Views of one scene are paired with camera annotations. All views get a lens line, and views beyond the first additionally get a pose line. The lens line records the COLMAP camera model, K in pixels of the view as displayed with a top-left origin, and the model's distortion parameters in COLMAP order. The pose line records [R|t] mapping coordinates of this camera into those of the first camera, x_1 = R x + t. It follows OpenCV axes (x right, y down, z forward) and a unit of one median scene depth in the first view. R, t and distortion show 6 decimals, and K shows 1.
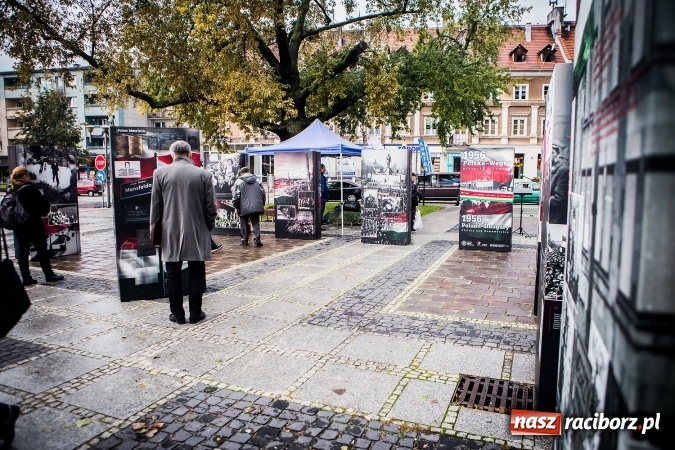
lens RADIAL K [[498.1, 0, 357.9], [0, 498.1, 238.5], [0, 0, 1]] dist [-0.102296, 0.024455]
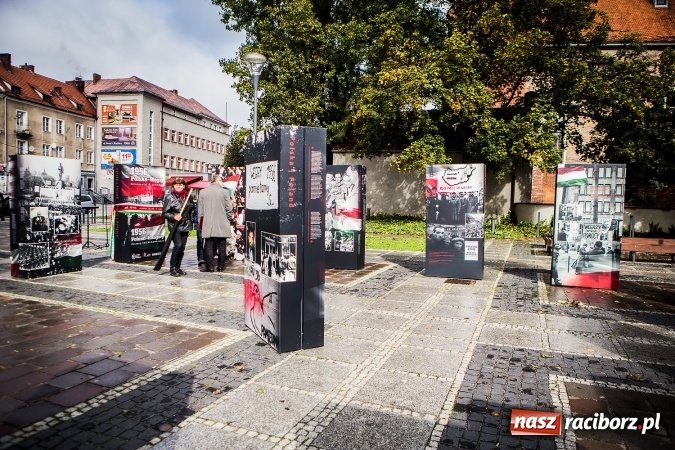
lens RADIAL K [[463.6, 0, 339.0], [0, 463.6, 229.1], [0, 0, 1]] dist [-0.110586, 0.071710]
pose [[-0.005881, -0.068980, 0.997601, -0.689043], [0.105601, 0.991997, 0.069215, -0.064285], [-0.994391, 0.105755, 0.001451, 0.549350]]
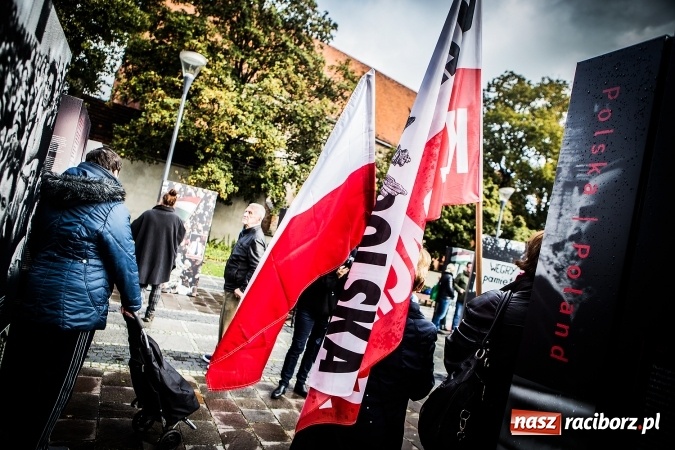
lens RADIAL K [[463.6, 0, 334.8], [0, 463.6, 226.0], [0, 0, 1]] dist [-0.110586, 0.071710]
pose [[-0.729449, -0.124406, 0.672627, -0.476486], [-0.122692, 0.991171, 0.050265, -0.152356], [-0.672942, -0.045860, -0.738272, 1.192573]]
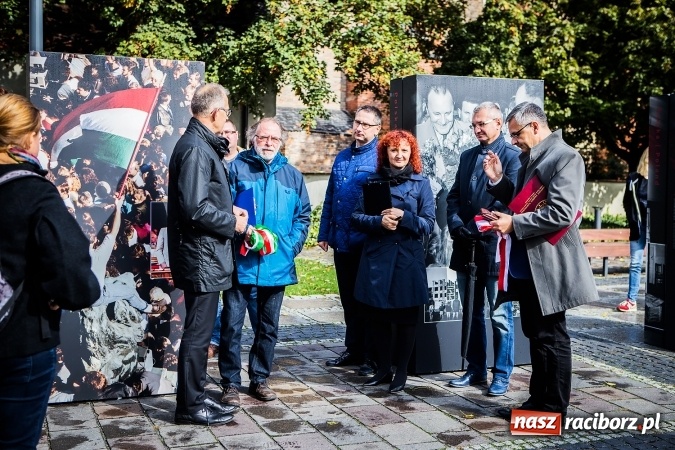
lens RADIAL K [[873.9, 0, 336.7], [0, 873.9, 215.0], [0, 0, 1]] dist [-0.020425, 0.000000]
pose [[-0.701067, -0.048941, 0.711414, -0.163665], [0.070894, 0.987916, 0.137825, -0.120649], [-0.709563, 0.147059, -0.689125, 1.025584]]
